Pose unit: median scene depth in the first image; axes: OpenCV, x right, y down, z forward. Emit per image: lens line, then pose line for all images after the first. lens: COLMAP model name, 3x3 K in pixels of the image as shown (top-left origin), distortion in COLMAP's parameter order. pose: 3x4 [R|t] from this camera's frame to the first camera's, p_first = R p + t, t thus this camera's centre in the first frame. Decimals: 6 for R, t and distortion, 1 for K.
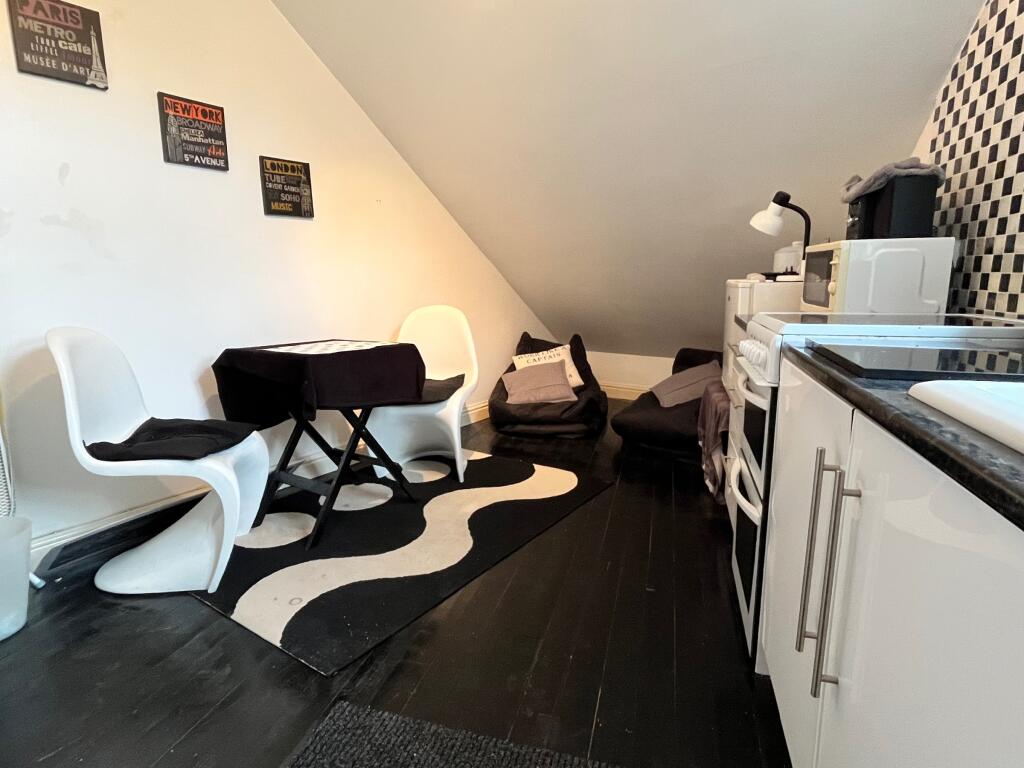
lens RADIAL K [[565.5, 0, 511.6], [0, 565.5, 378.6], [0, 0, 1]] dist [-0.000738, 0.000743]
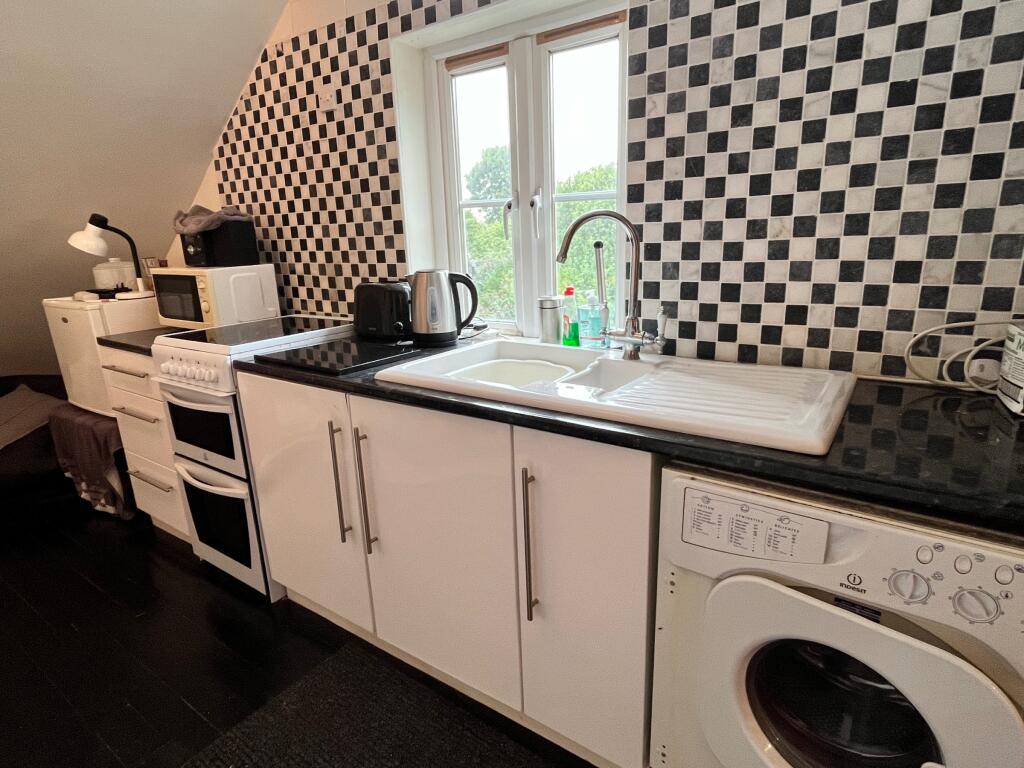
lens RADIAL K [[565.5, 0, 514.2], [0, 565.5, 385.3], [0, 0, 1]] dist [-0.000738, 0.000743]
pose [[0.317830, -0.250410, 0.914483, -0.420726], [0.199255, 0.960596, 0.193786, -0.104054], [-0.926974, 0.120625, 0.355202, -0.060017]]
